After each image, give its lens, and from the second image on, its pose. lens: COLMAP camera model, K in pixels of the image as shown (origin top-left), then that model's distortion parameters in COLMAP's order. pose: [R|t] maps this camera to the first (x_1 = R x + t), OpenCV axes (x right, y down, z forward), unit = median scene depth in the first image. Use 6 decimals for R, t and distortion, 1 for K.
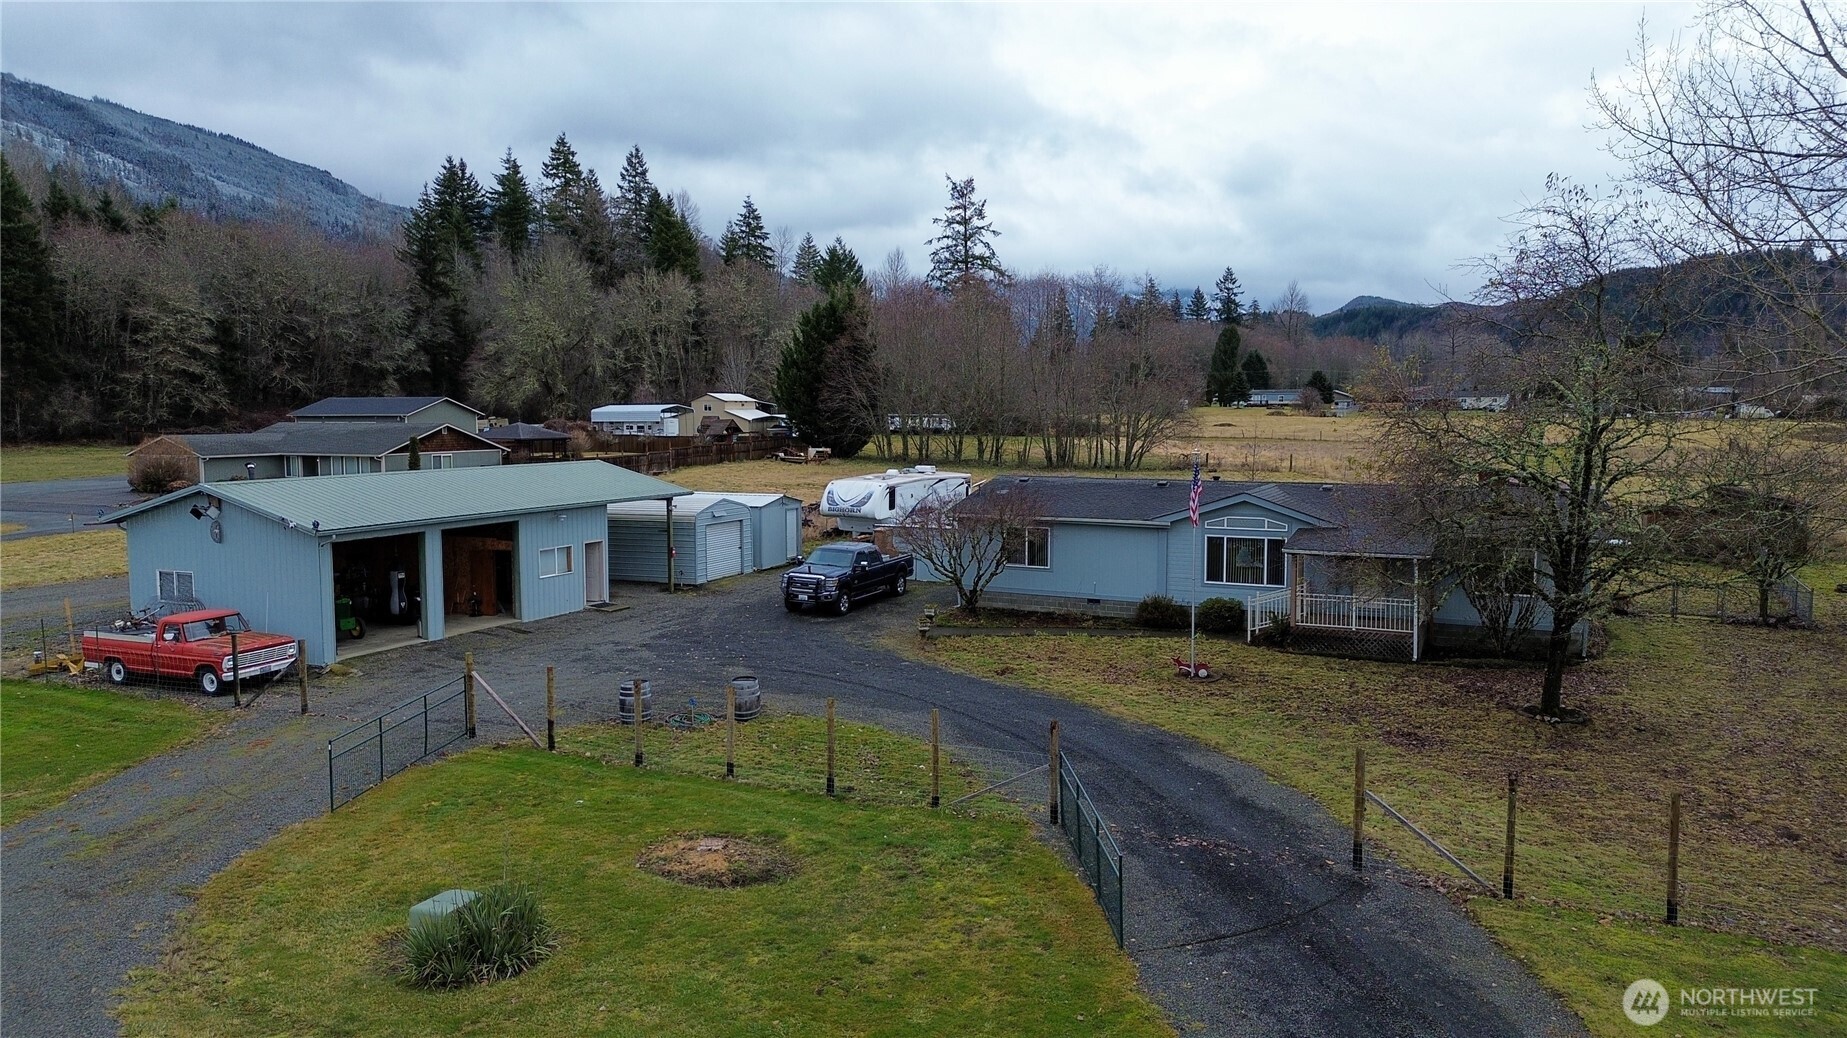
lens RADIAL K [[1309.2, 0, 917.6], [0, 1309.2, 509.4], [0, 0, 1]] dist [0.074669, -0.072209]
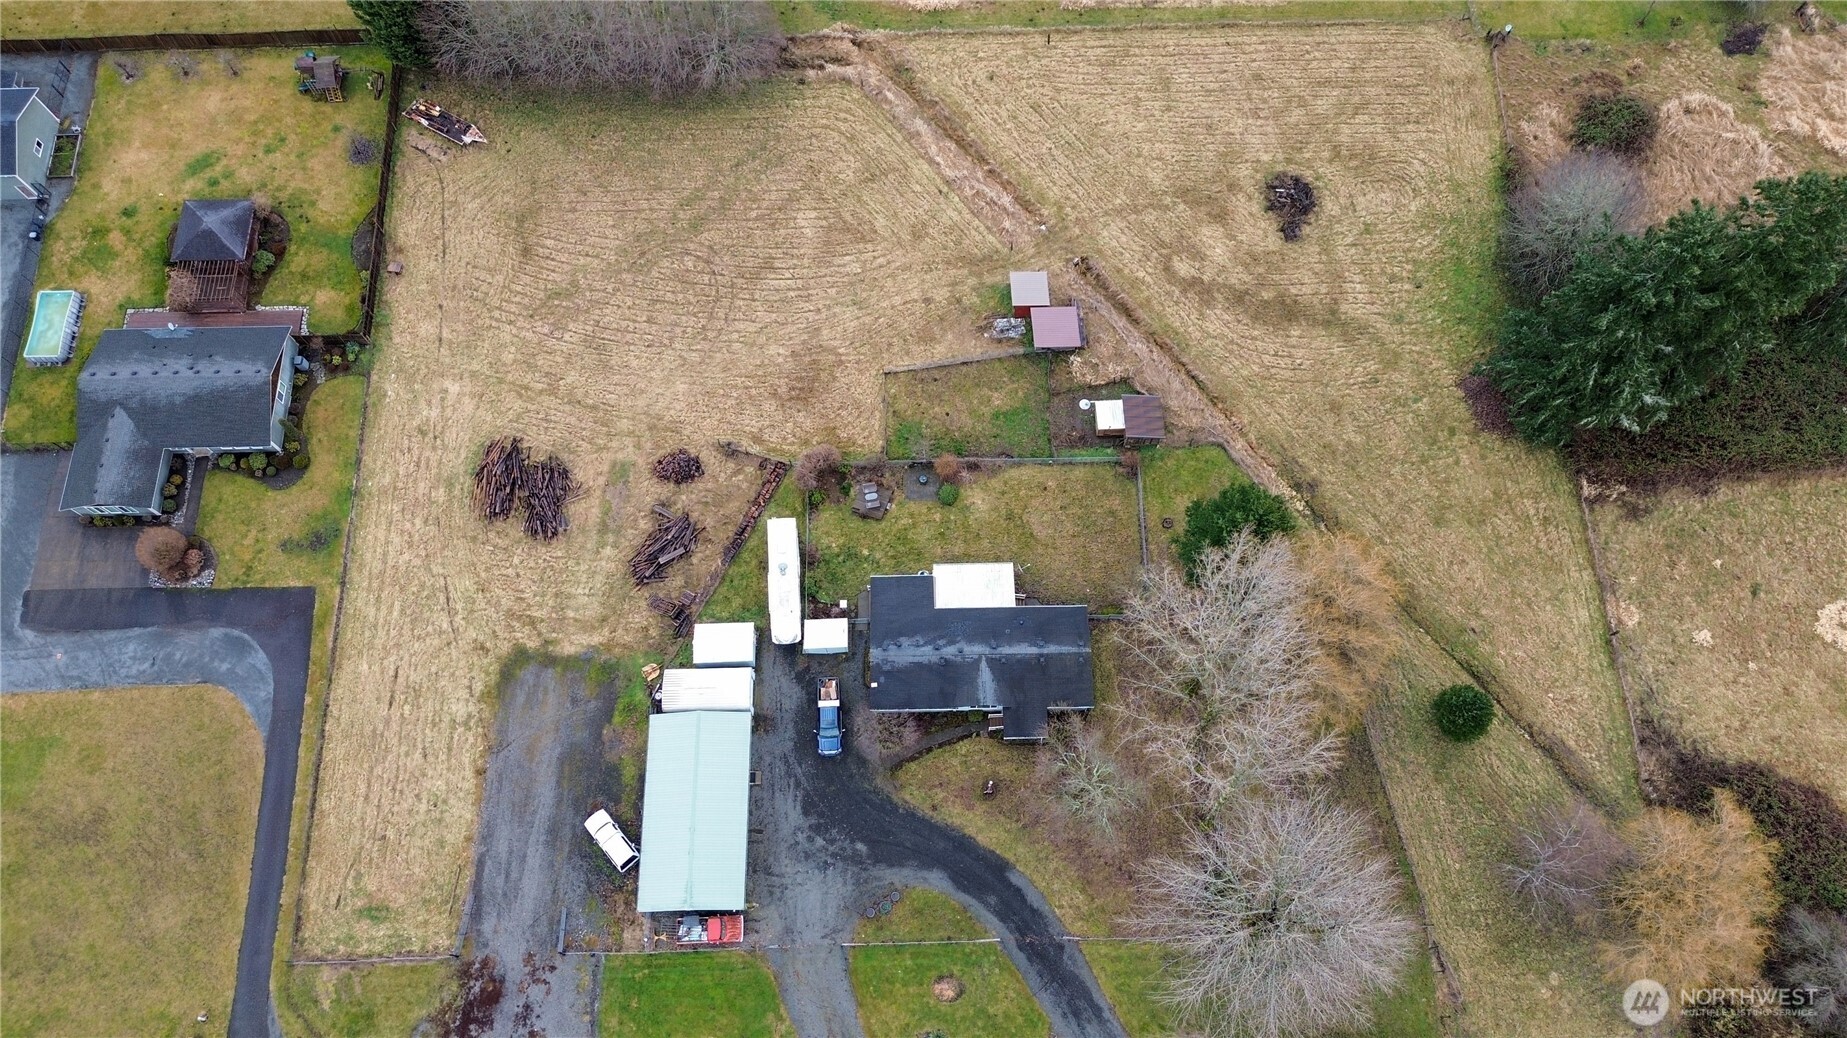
lens RADIAL K [[1309.2, 0, 932.9], [0, 1309.2, 524.4], [0, 0, 1]] dist [0.074669, -0.072209]
pose [[0.890472, -0.422891, 0.167996, -0.190551], [0.032650, 0.427619, 0.903369, -3.205567], [-0.453865, -0.798940, 0.394591, 0.283431]]
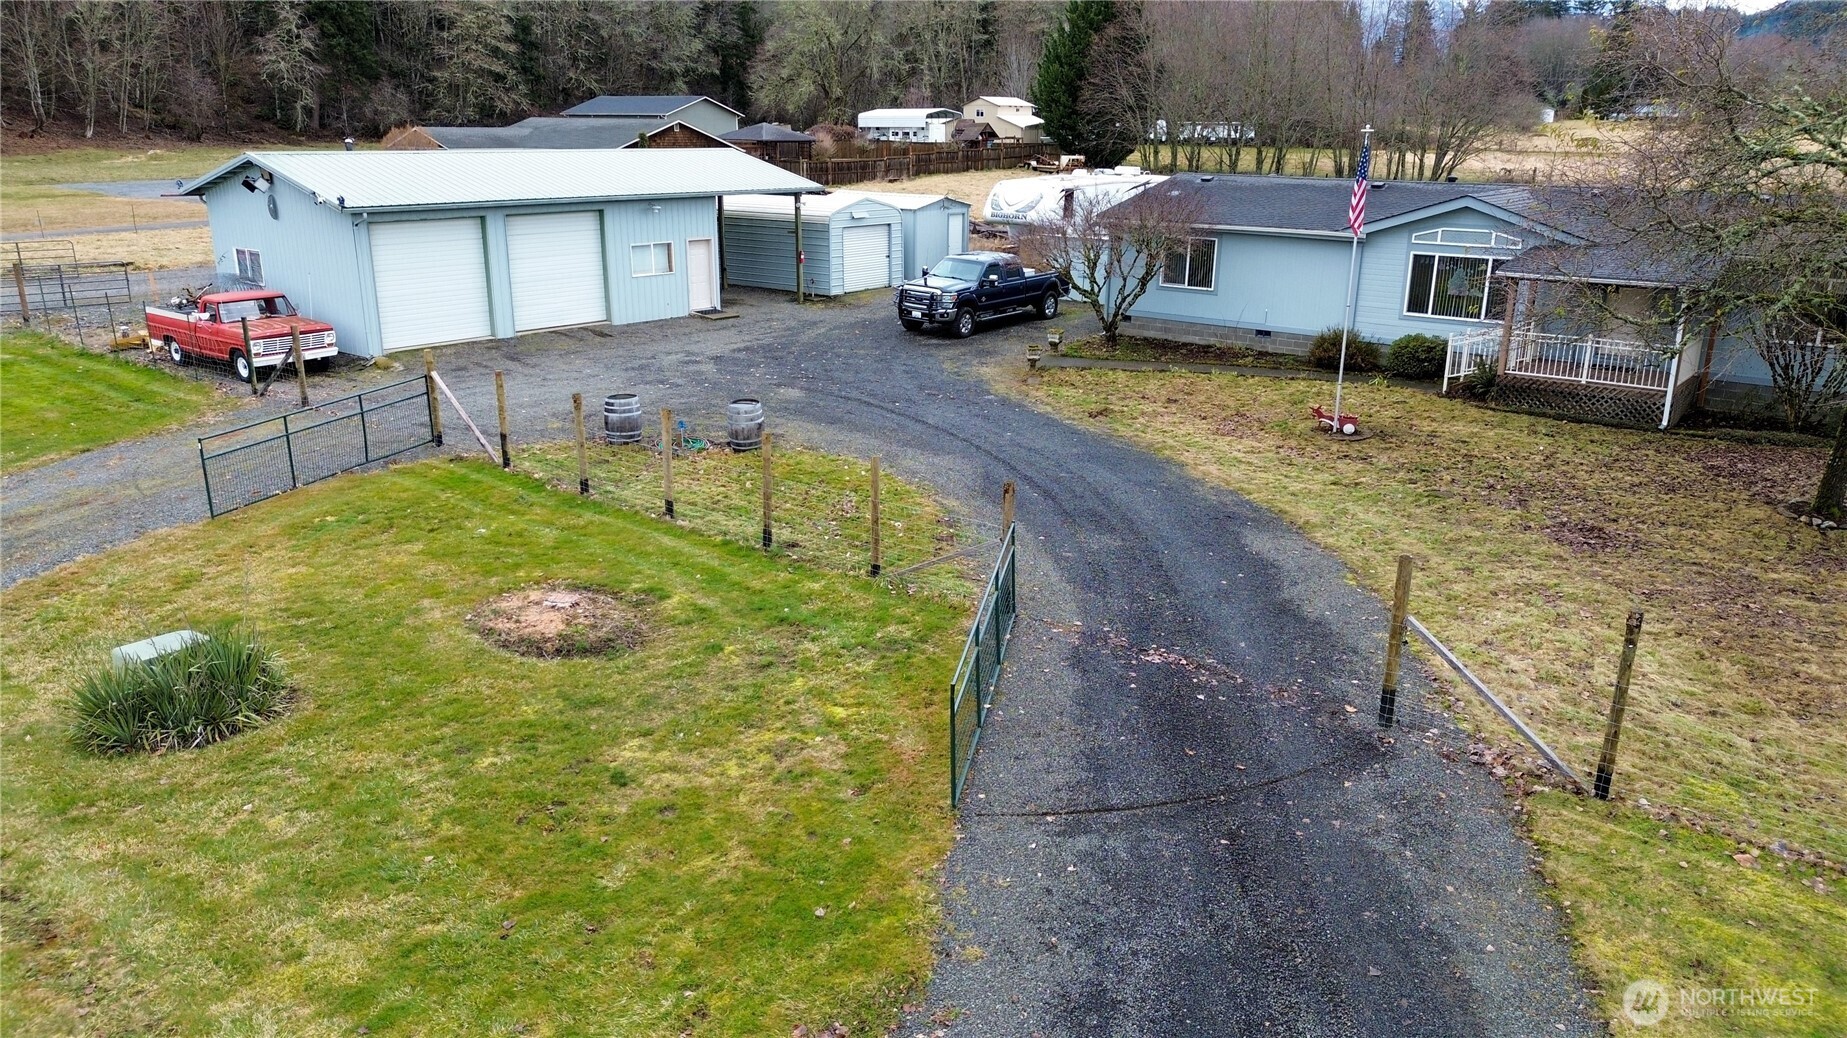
lens RADIAL K [[1309.2, 0, 914.5], [0, 1309.2, 512.5], [0, 0, 1]] dist [0.074669, -0.072209]
pose [[0.971095, 0.079272, -0.225145, 0.146413], [-0.030662, 0.976855, 0.211693, 0.015850], [0.236715, -0.198671, 0.951050, 0.188504]]
